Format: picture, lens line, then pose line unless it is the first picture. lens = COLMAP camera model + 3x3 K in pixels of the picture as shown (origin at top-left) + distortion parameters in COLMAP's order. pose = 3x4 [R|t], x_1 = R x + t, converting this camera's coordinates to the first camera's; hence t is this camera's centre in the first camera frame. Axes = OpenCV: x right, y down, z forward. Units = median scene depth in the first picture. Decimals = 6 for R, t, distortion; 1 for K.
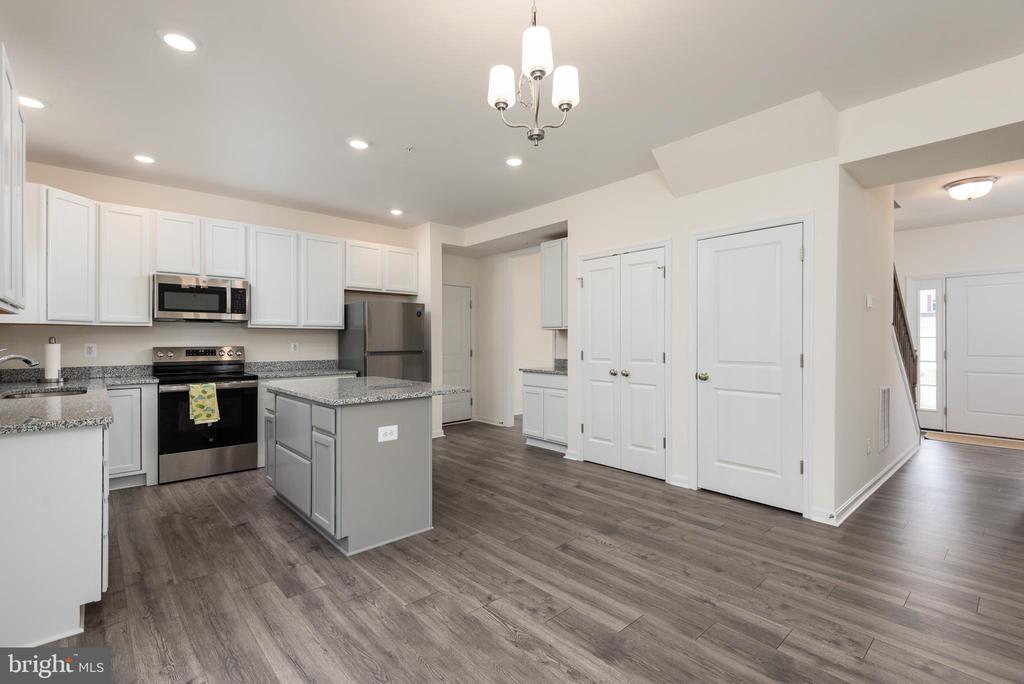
lens RADIAL K [[461.1, 0, 513.9], [0, 461.1, 340.6], [0, 0, 1]] dist [0.038112, -0.021733]
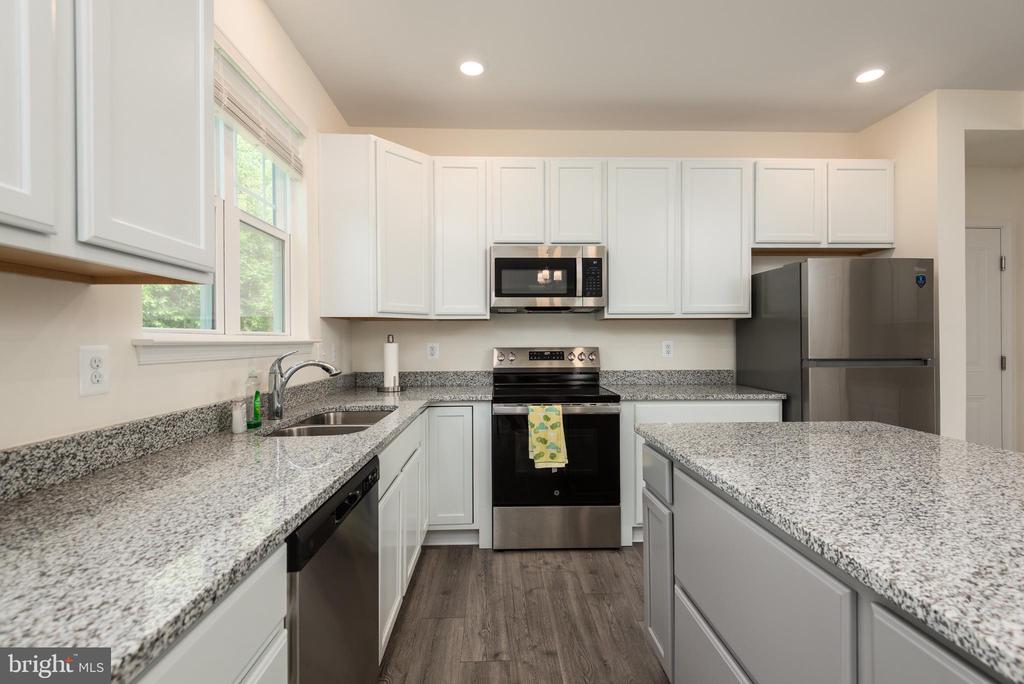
lens RADIAL K [[461.1, 0, 513.9], [0, 461.1, 340.6], [0, 0, 1]] dist [0.038112, -0.021733]
pose [[0.767662, -0.001738, -0.640852, -0.289062], [0.003193, 0.999994, 0.001112, 0.002253], [0.640846, -0.002900, 0.767664, 0.480899]]
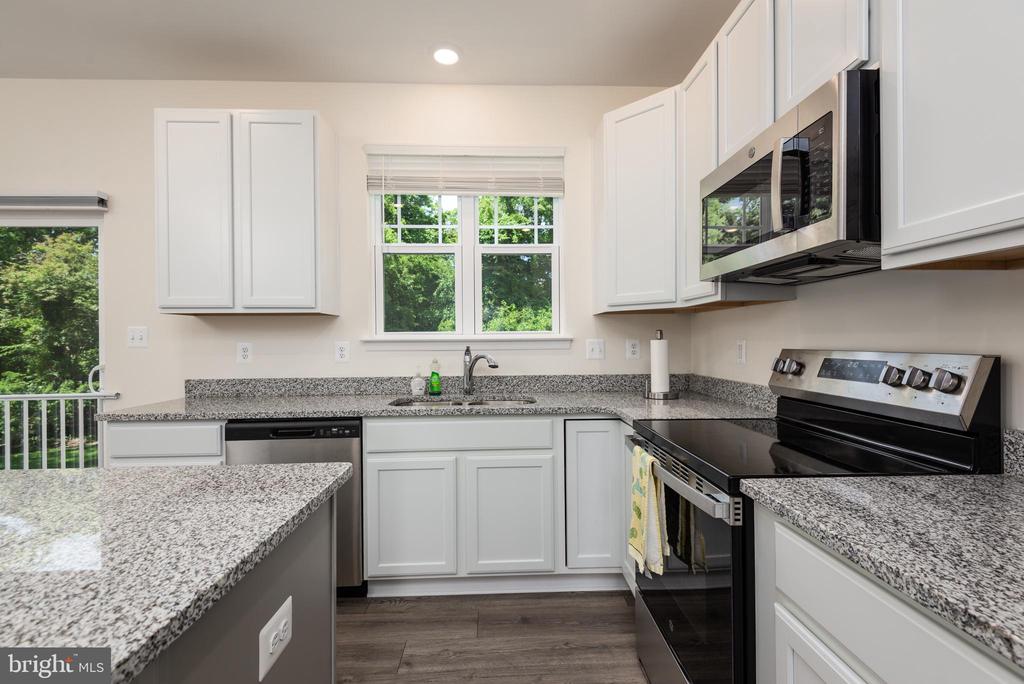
lens RADIAL K [[461.1, 0, 513.9], [0, 461.1, 340.6], [0, 0, 1]] dist [0.038112, -0.021733]
pose [[-0.642804, 0.009306, -0.765974, -0.321504], [0.010036, 0.999943, 0.003726, 0.003437], [0.765965, -0.005292, -0.642861, 1.145685]]
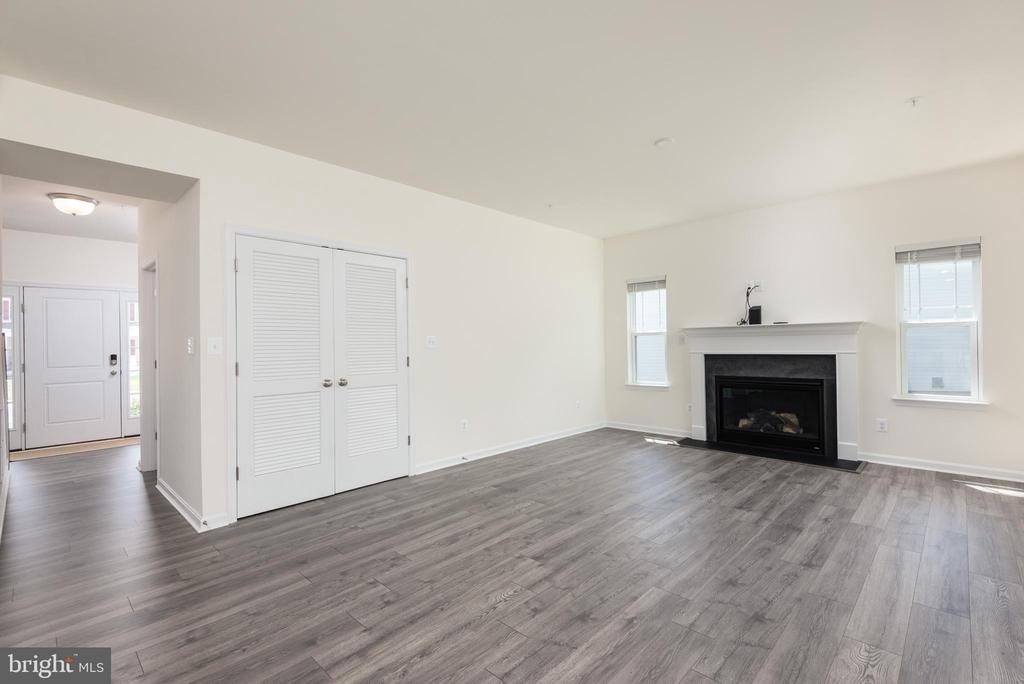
lens RADIAL K [[461.1, 0, 513.9], [0, 461.1, 340.6], [0, 0, 1]] dist [0.038112, -0.021733]
pose [[-0.072380, 0.009741, 0.997330, -0.126592], [0.016429, 0.999828, -0.008573, -0.000451], [-0.997242, 0.015765, -0.072528, 0.116524]]
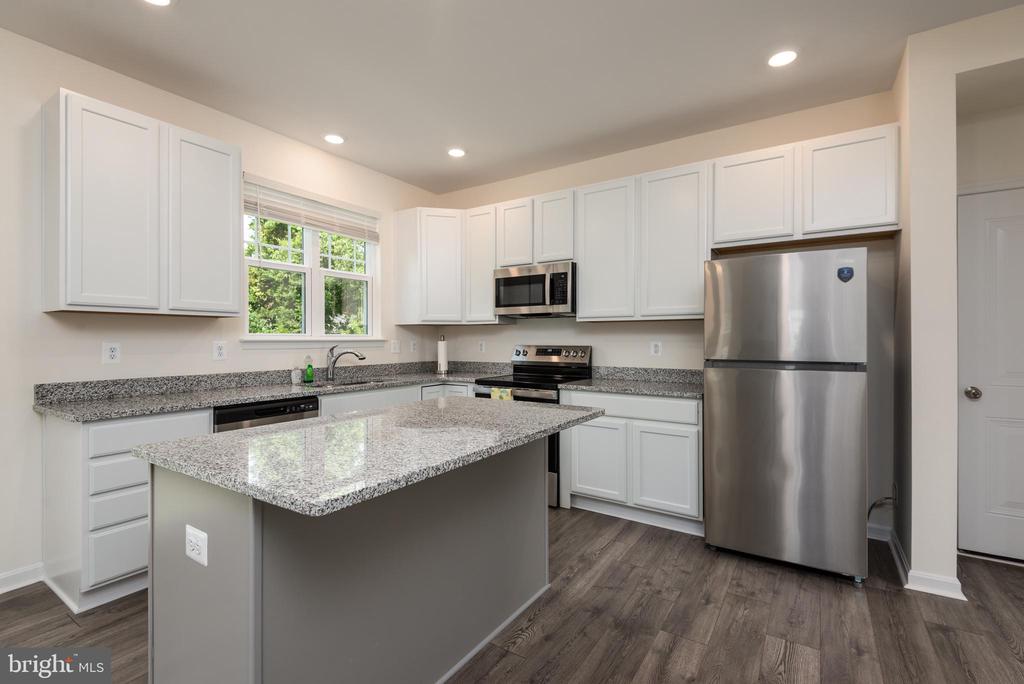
lens RADIAL K [[461.1, 0, 513.9], [0, 461.1, 340.6], [0, 0, 1]] dist [0.038112, -0.021733]
pose [[0.251744, 0.005078, -0.967780, 0.166227], [0.000023, 0.999986, 0.005253, -0.000446], [0.967794, -0.001345, 0.251741, 0.801172]]
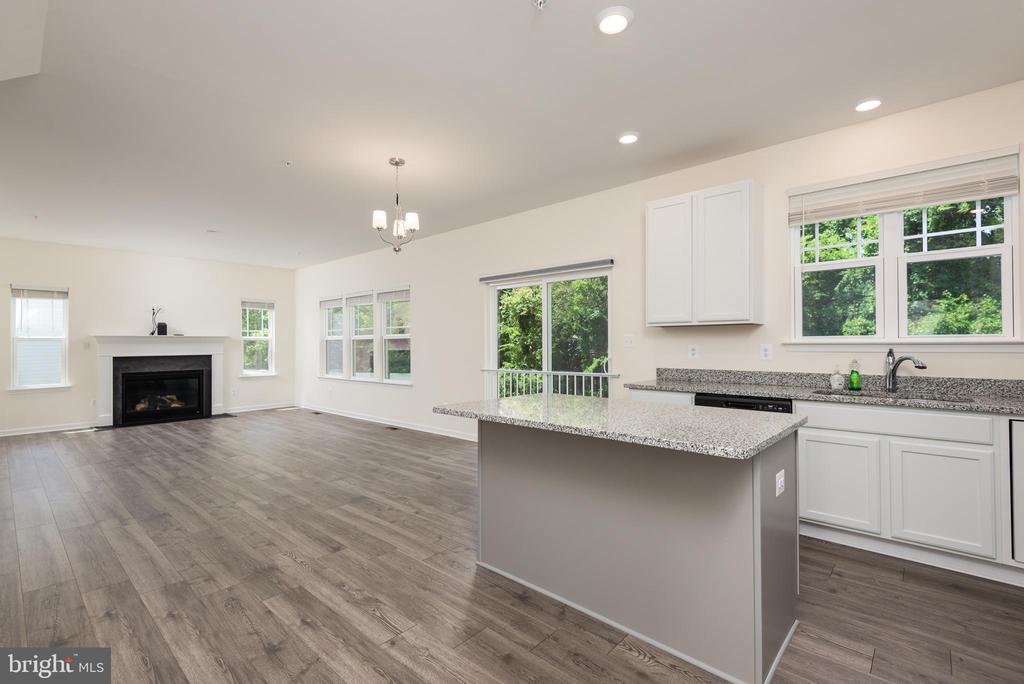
lens RADIAL K [[461.1, 0, 513.9], [0, 461.1, 340.6], [0, 0, 1]] dist [0.038112, -0.021733]
pose [[-0.994717, 0.007078, -0.102415, -0.114083], [0.007847, 0.999944, -0.007108, 0.000775], [0.102359, -0.007874, -0.994716, 1.348541]]
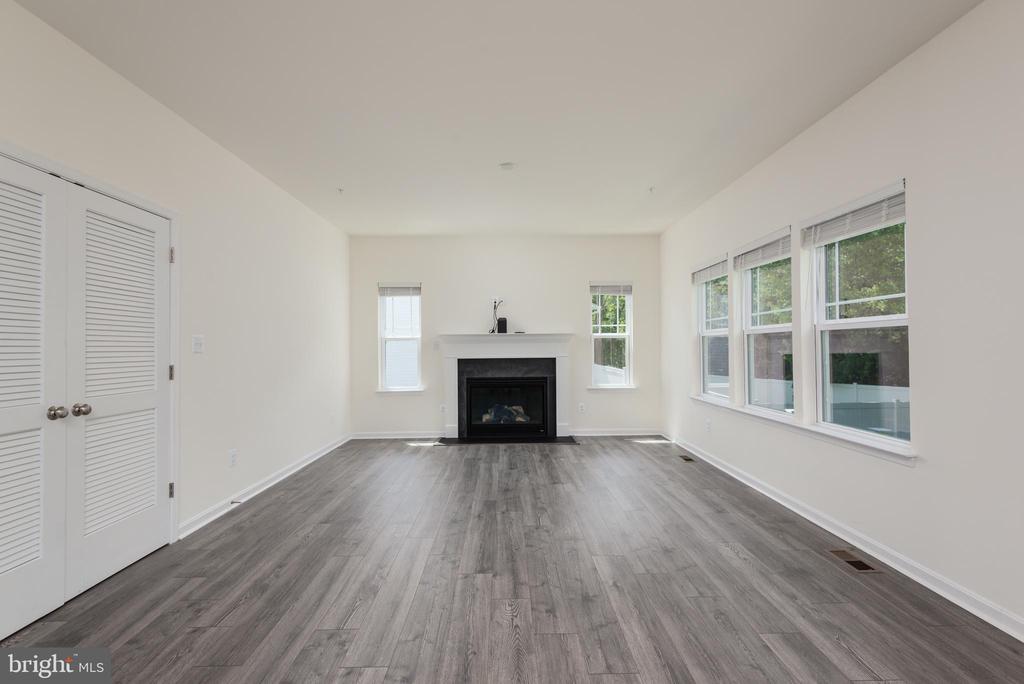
lens RADIAL K [[467.3, 0, 513.4], [0, 467.3, 338.0], [0, 0, 1]] dist [0.015240, -0.000640]
pose [[-0.754300, 0.019091, 0.656252, 0.068443], [0.009380, 0.999788, -0.018303, -0.000388], [-0.656463, -0.007650, -0.754319, 0.478433]]
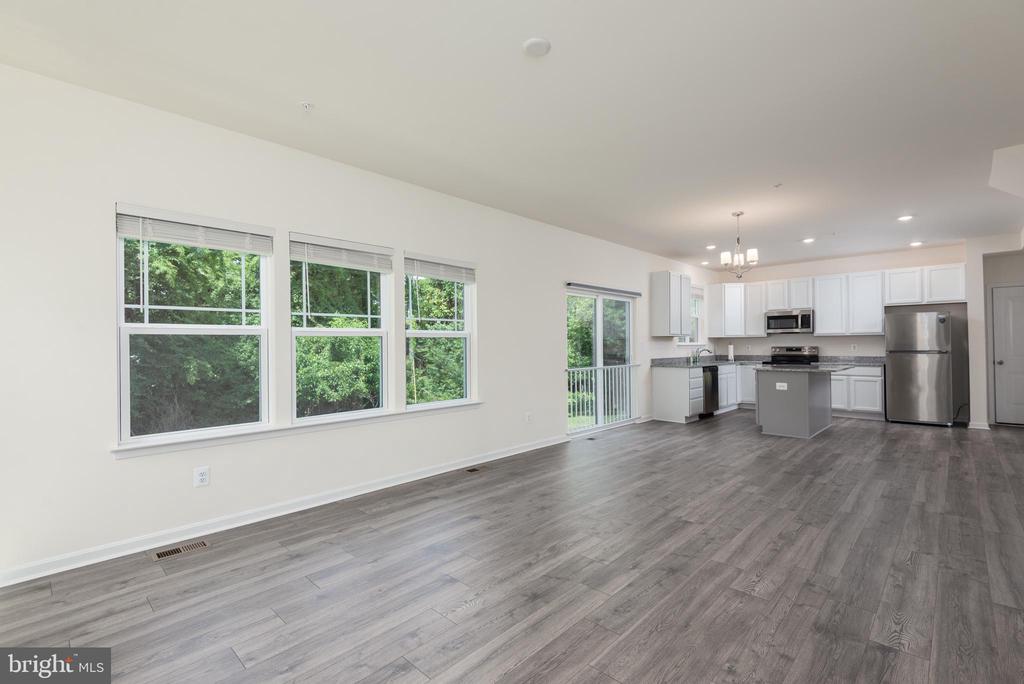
lens RADIAL K [[461.1, 0, 513.9], [0, 461.1, 340.6], [0, 0, 1]] dist [0.038112, -0.021733]
pose [[0.074402, -0.010064, -0.997178, 1.248441], [0.008030, 0.999923, -0.009492, -0.002675], [0.997196, -0.007301, 0.074477, -0.294283]]
